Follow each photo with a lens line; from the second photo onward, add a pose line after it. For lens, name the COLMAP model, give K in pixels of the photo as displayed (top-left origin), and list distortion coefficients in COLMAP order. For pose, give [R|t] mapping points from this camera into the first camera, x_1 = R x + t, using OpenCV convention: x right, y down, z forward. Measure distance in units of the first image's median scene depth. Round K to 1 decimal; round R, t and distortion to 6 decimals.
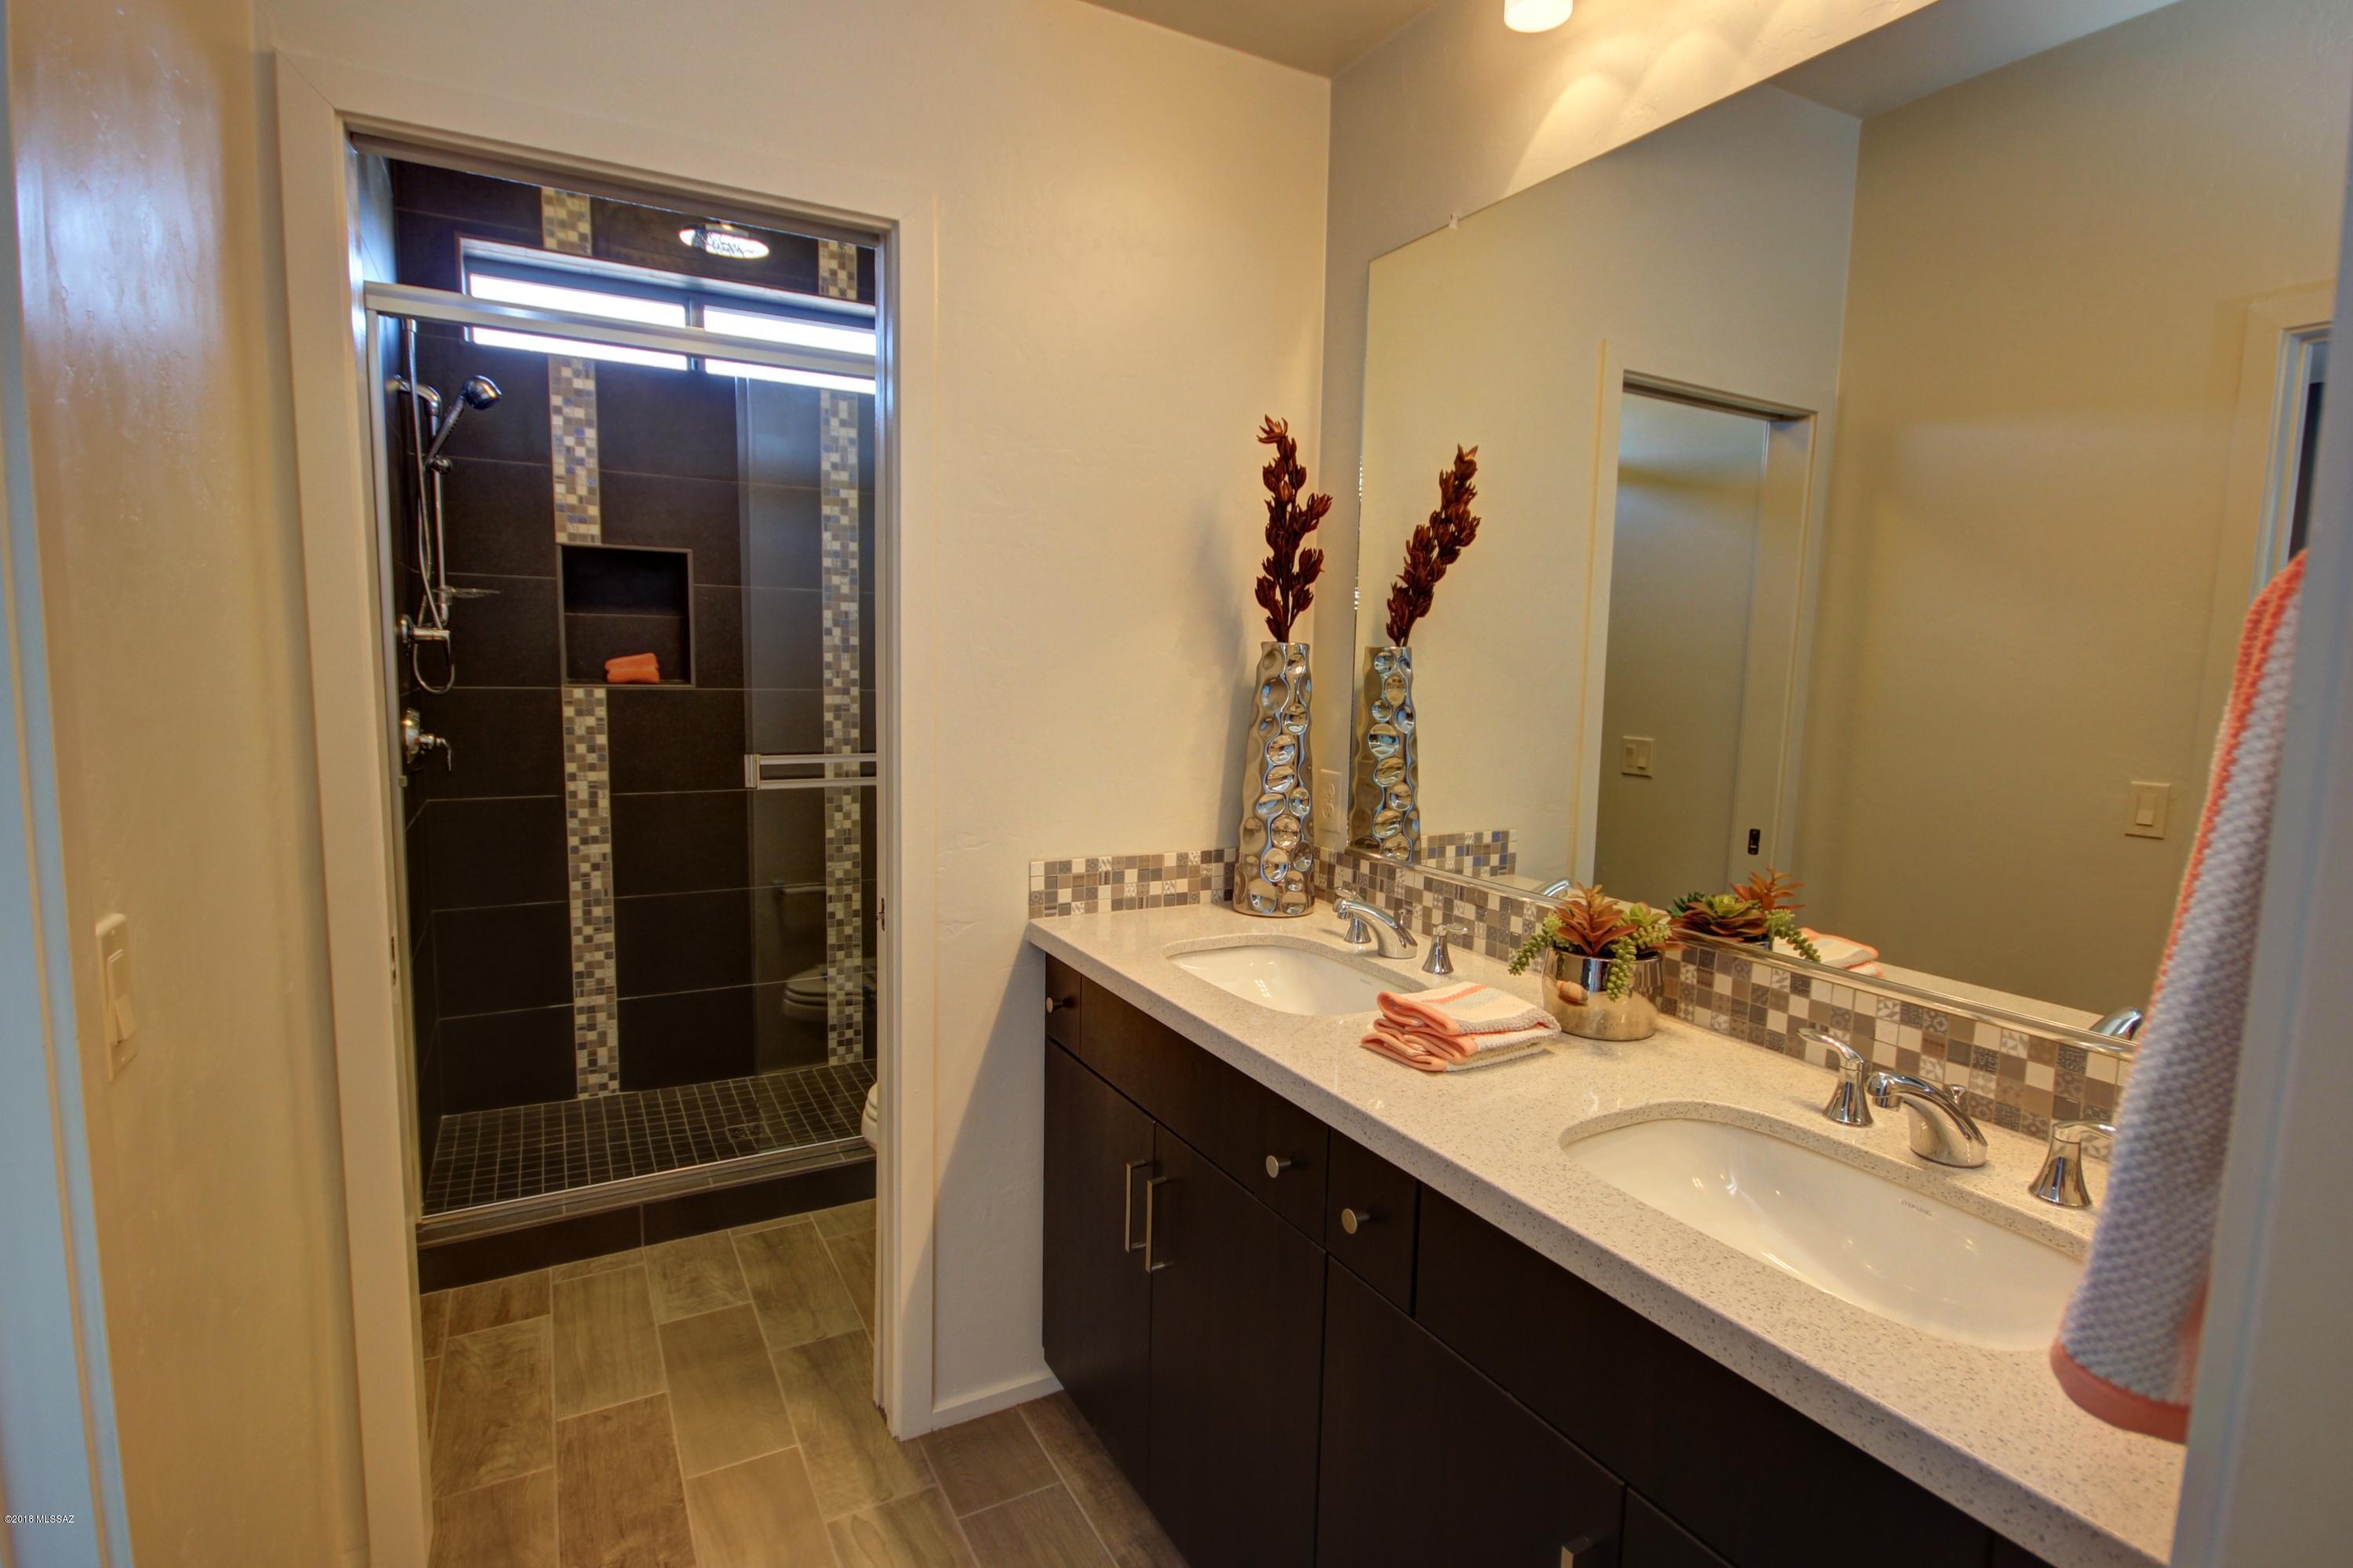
lens RADIAL K [[1198.2, 0, 1189.5], [0, 1198.2, 788.5], [0, 0, 1]] dist [-0.002112, 0.001717]
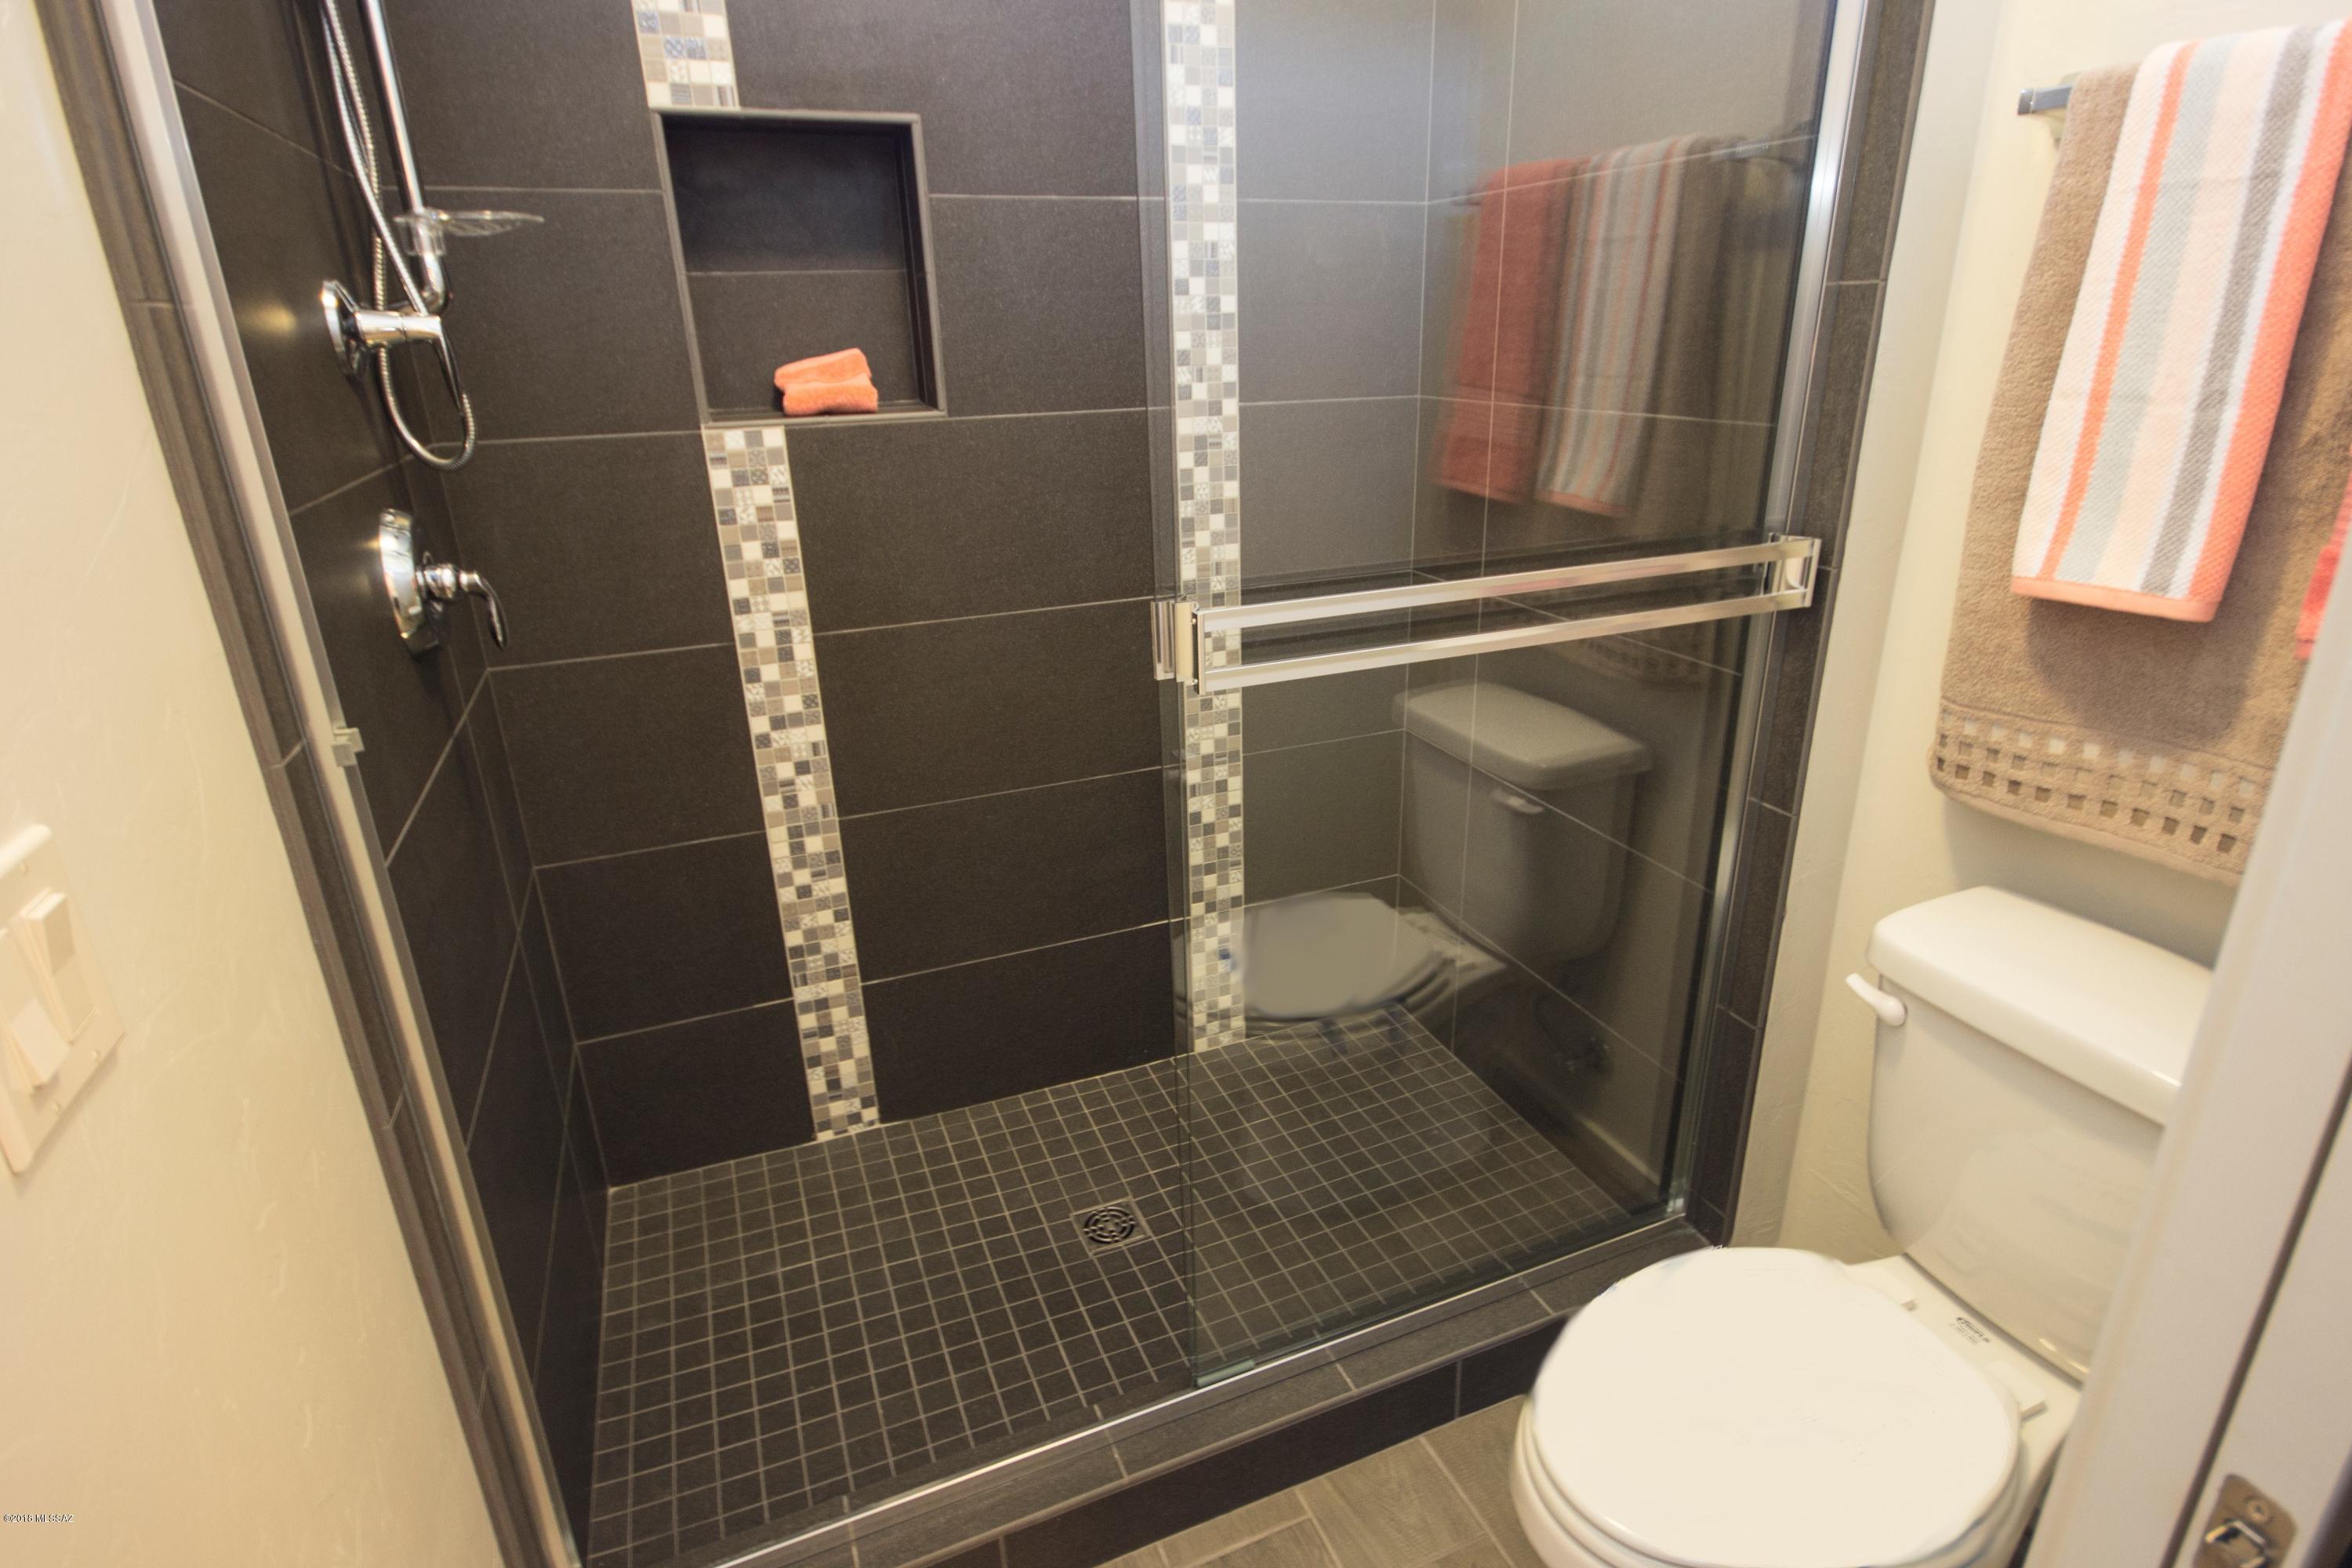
lens RADIAL K [[1197.6, 0, 1168.4], [0, 1197.6, 788.1], [0, 0, 1]] dist [-0.002112, 0.001717]
pose [[0.992719, -0.004003, -0.120386, -0.263454], [0.034558, 0.966897, 0.252814, -0.057829], [0.115389, -0.255134, 0.959996, 0.490436]]
